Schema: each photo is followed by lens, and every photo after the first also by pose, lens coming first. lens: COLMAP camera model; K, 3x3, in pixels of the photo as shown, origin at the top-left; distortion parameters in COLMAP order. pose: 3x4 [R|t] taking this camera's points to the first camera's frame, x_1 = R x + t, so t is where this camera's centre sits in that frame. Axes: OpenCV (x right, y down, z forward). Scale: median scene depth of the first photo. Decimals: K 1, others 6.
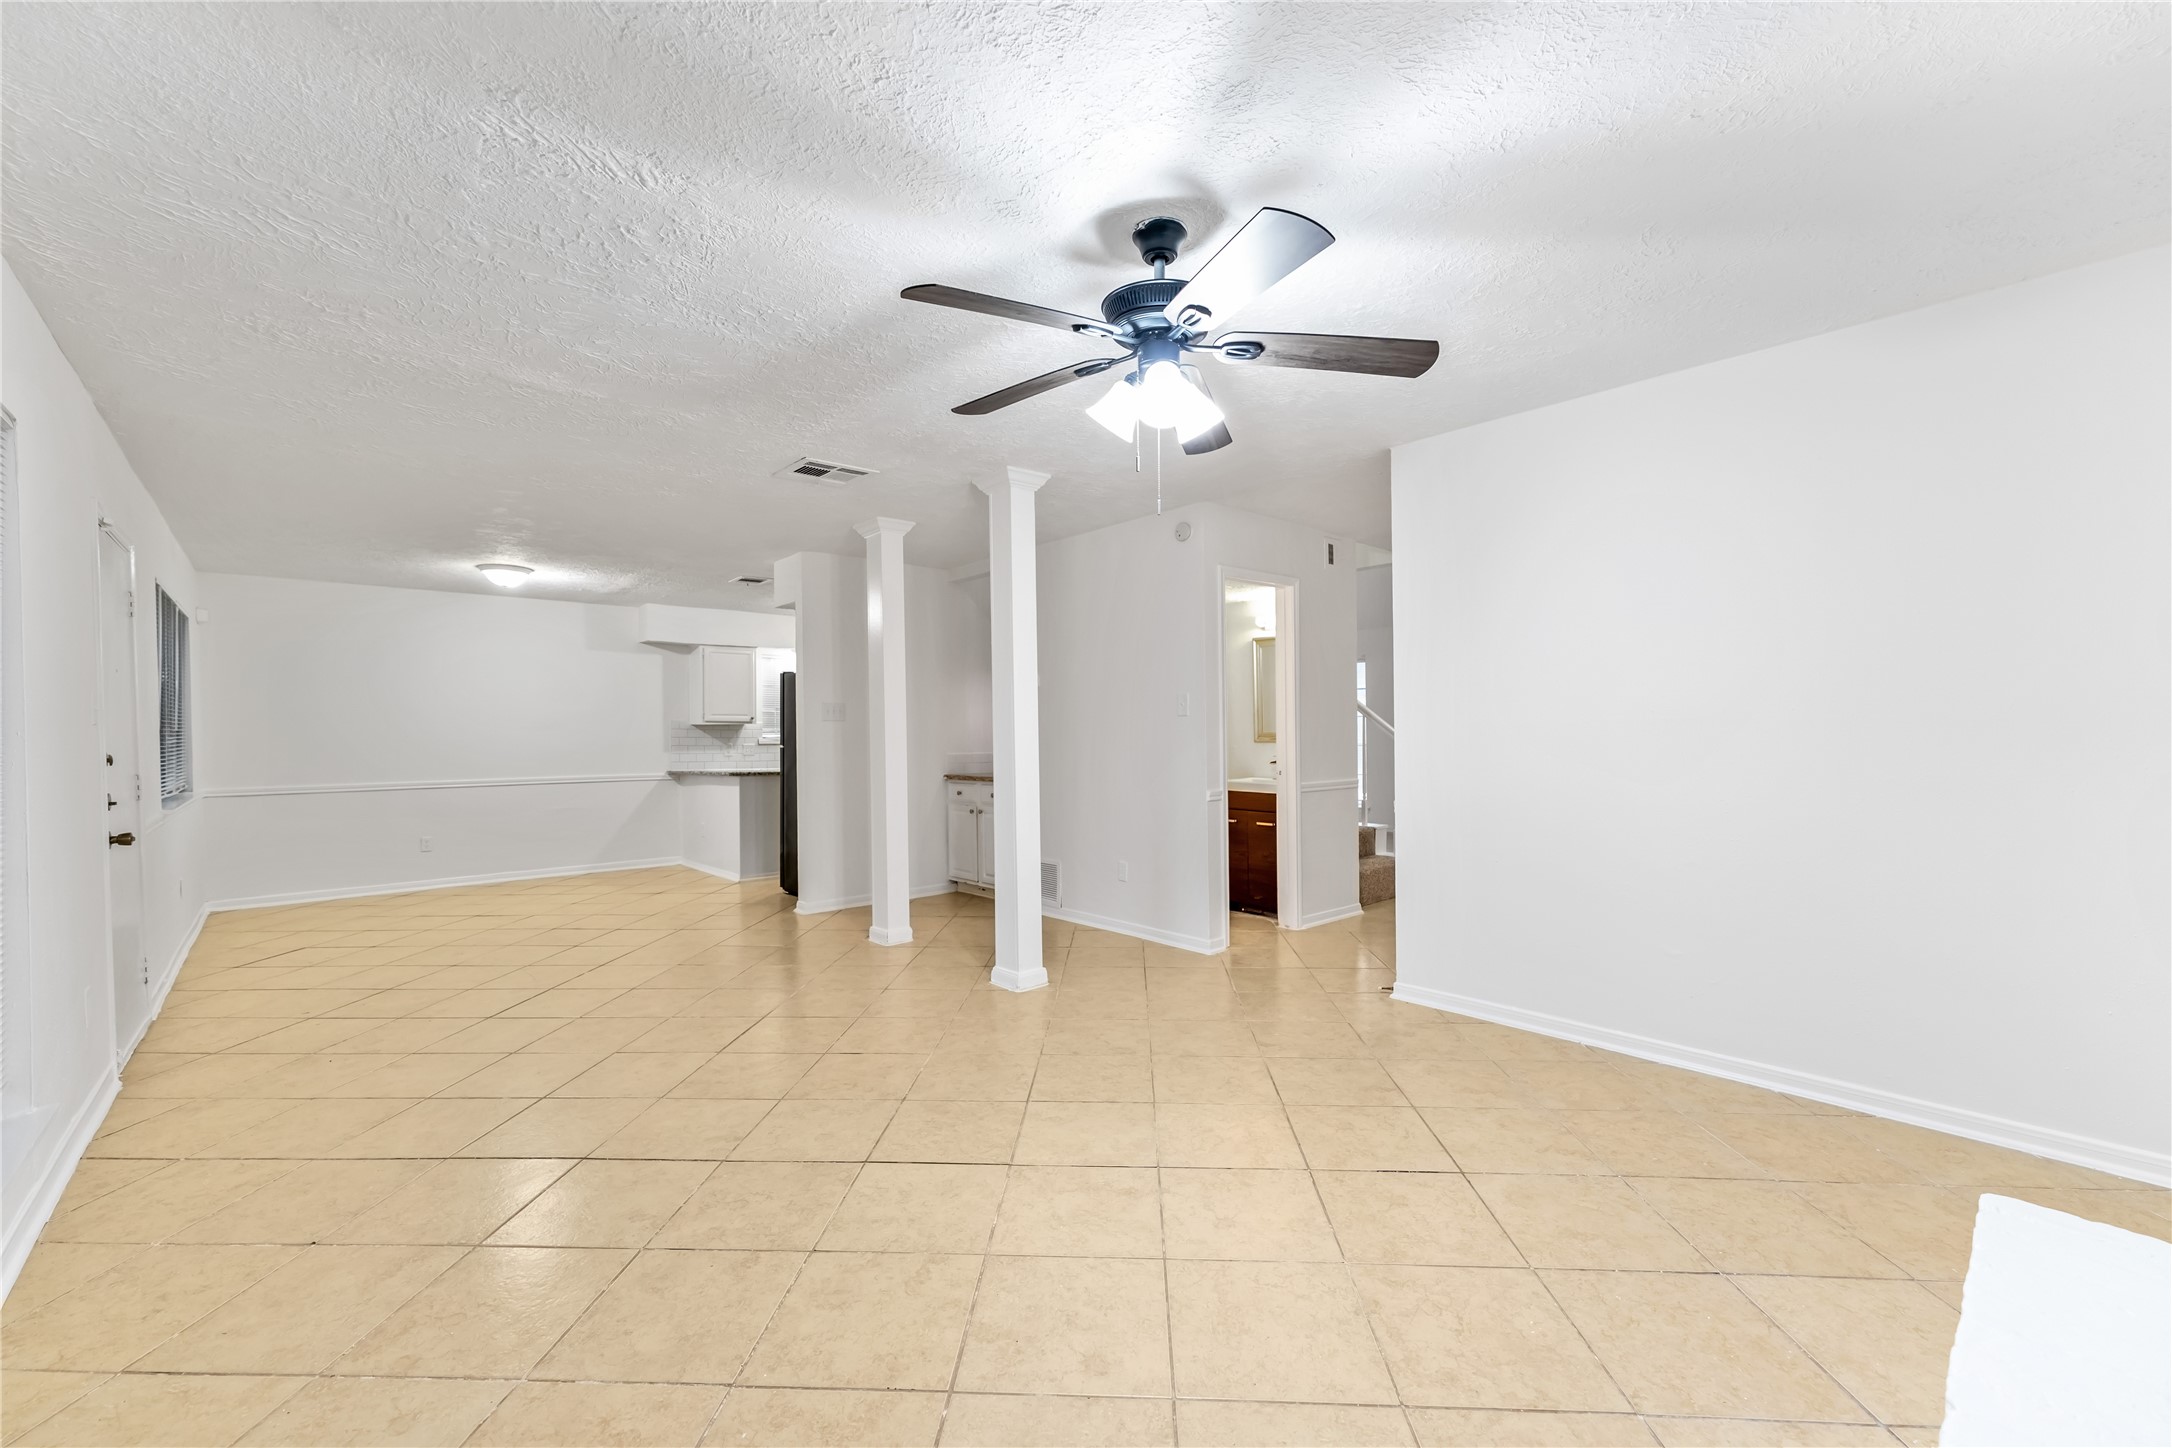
lens RADIAL K [[877.3, 0, 1075.2], [0, 877.3, 726.7], [0, 0, 1]] dist [-0.003096, 0.000155]
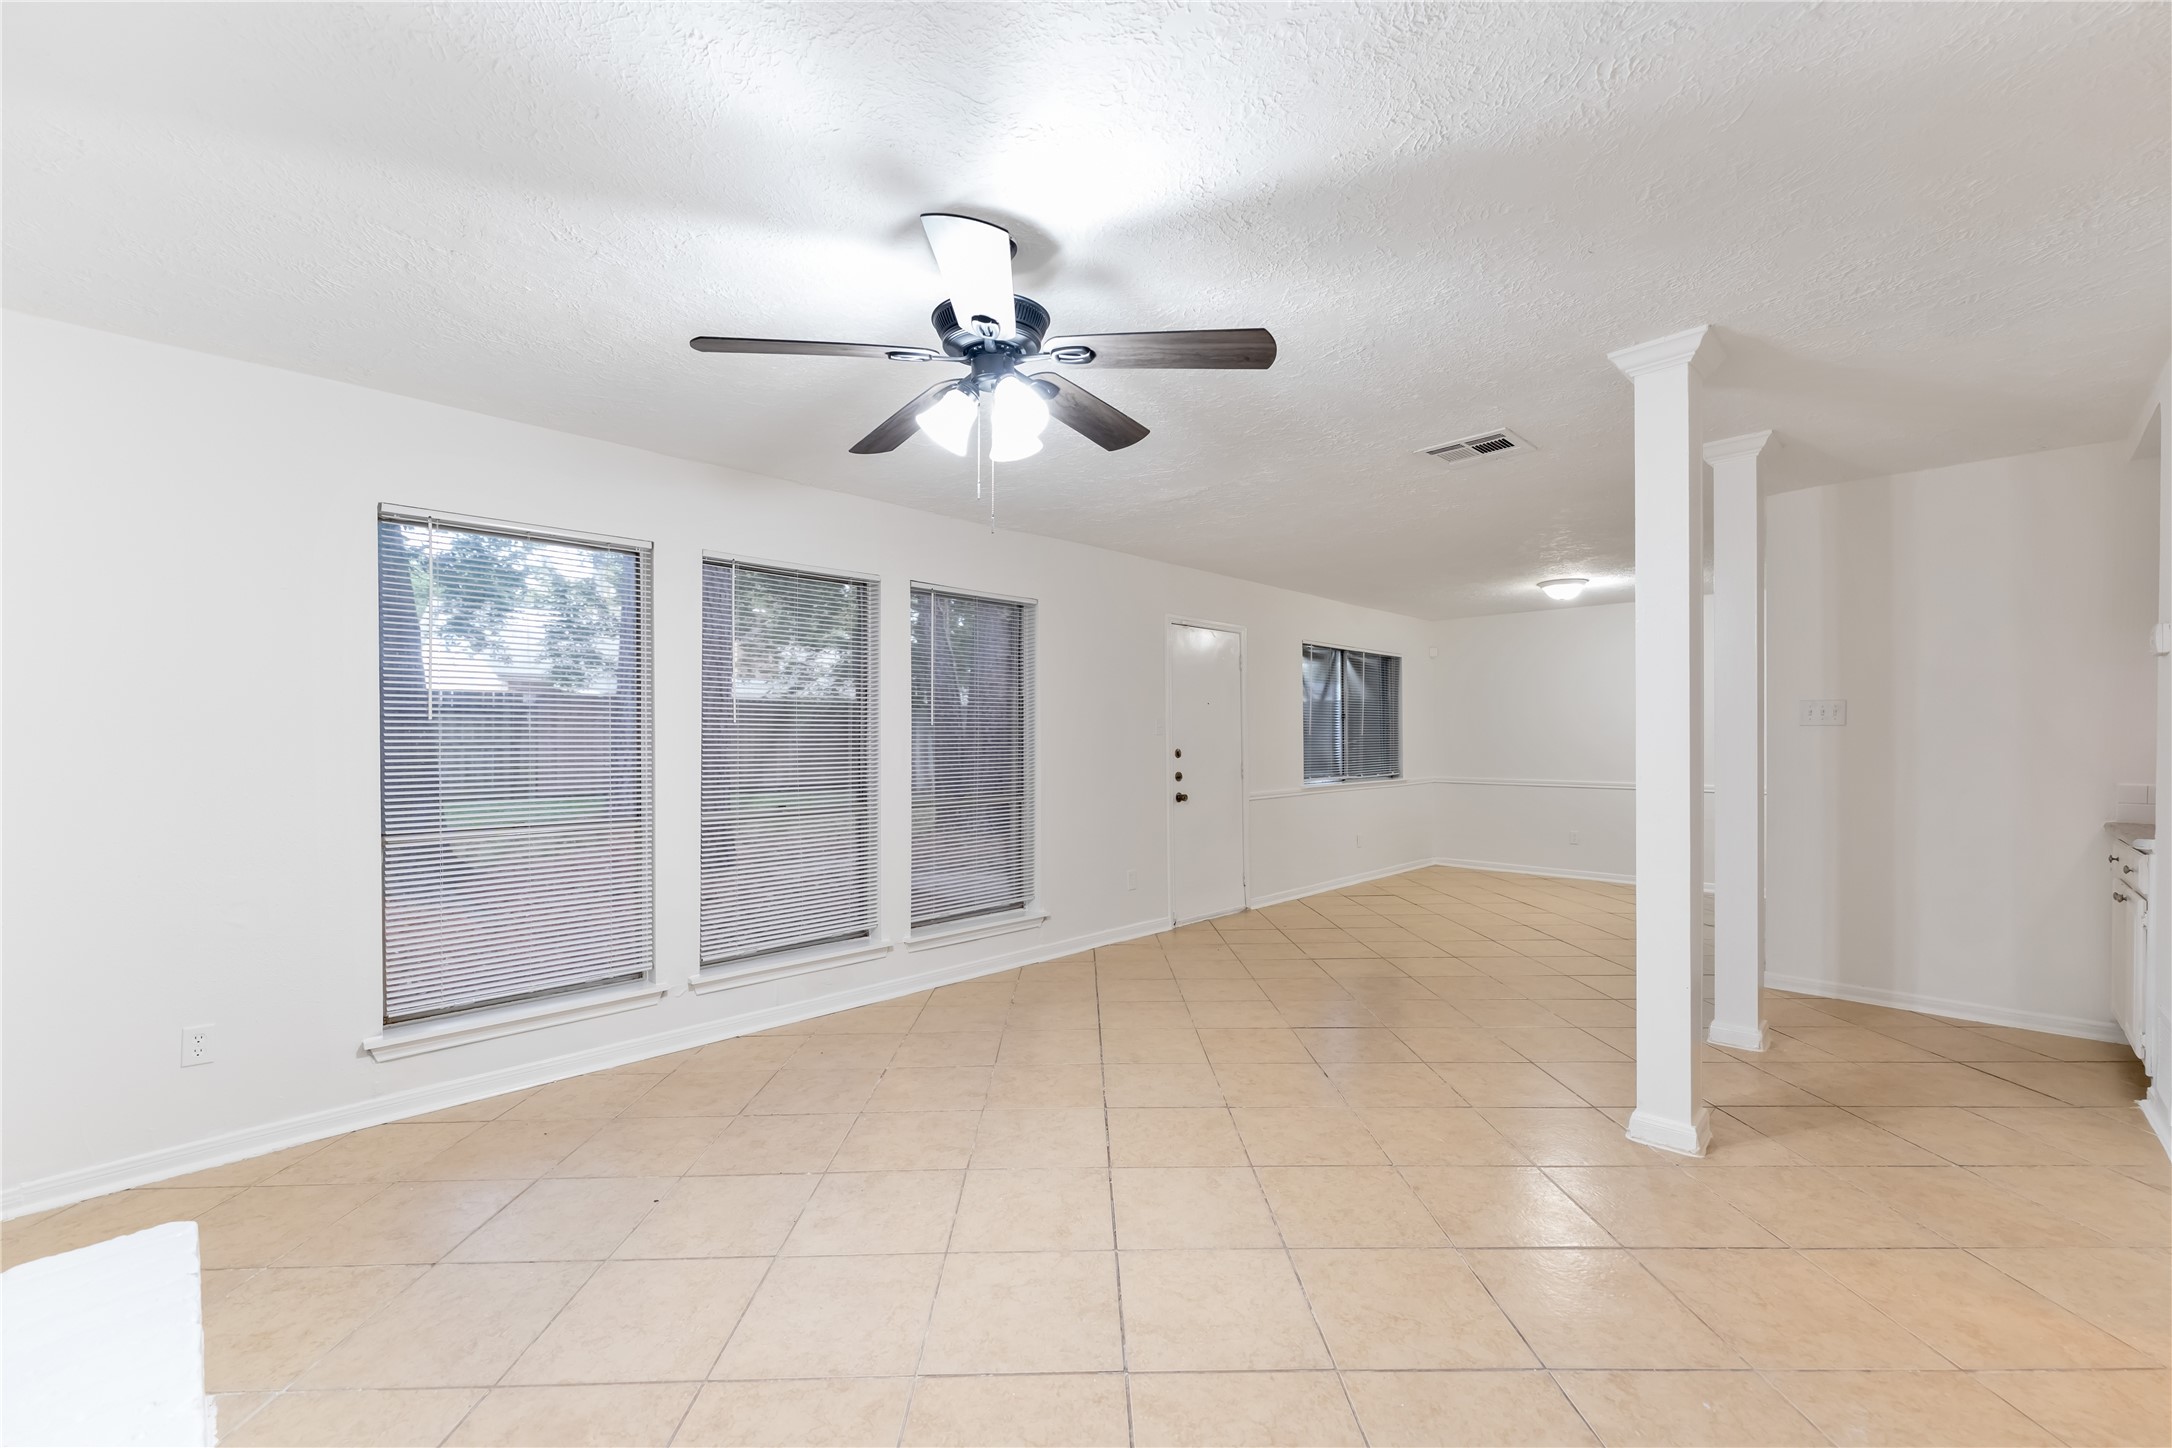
lens RADIAL K [[877.3, 0, 1071.0], [0, 877.3, 735.2], [0, 0, 1]] dist [-0.003096, 0.000155]
pose [[0.057259, 0.006285, -0.998340, 0.554117], [0.003904, 0.999971, 0.006519, -0.008621], [0.998352, -0.004270, 0.057232, 0.524944]]
